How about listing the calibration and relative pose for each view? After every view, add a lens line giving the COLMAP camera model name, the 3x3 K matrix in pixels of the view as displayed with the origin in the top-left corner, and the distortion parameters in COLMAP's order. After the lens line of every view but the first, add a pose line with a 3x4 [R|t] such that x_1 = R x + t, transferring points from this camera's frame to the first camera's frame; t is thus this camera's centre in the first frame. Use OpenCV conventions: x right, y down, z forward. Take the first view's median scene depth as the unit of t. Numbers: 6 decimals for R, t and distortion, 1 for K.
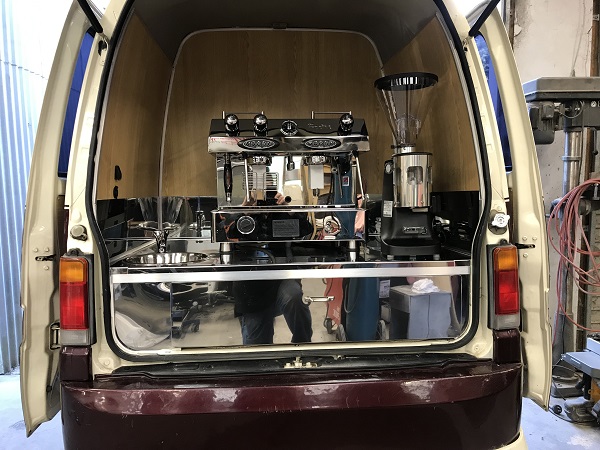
lens RADIAL K [[500.0, 0, 297.6], [0, 500.0, 221.7], [0, 0, 1]] dist [0.028367, -0.003575]
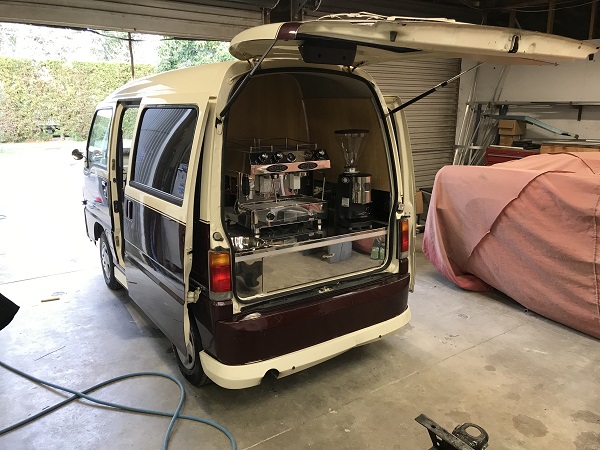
lens RADIAL K [[500.0, 0, 298.1], [0, 500.0, 227.2], [0, 0, 1]] dist [0.028367, -0.003575]
pose [[0.870316, -0.102204, 0.481772, -0.964068], [0.019244, 0.984540, 0.174099, -0.287508], [-0.492118, -0.142250, 0.858828, -0.567388]]
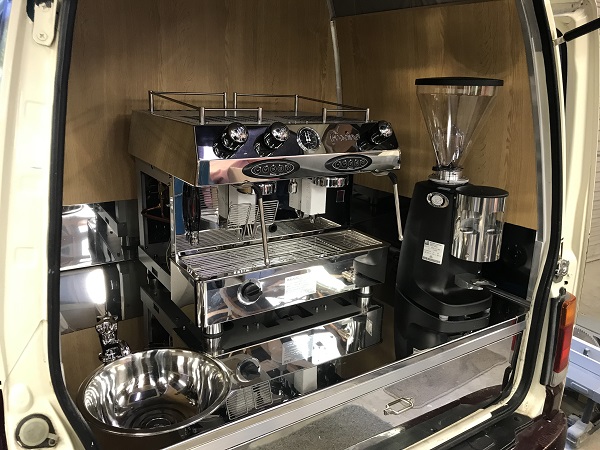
lens RADIAL K [[500.0, 0, 302.8], [0, 500.0, 223.4], [0, 0, 1]] dist [0.028367, -0.003575]
pose [[0.868967, -0.088565, 0.486881, -0.408770], [-0.020899, 0.976410, 0.214913, -0.257087], [-0.494429, -0.196927, 0.846616, 0.497356]]
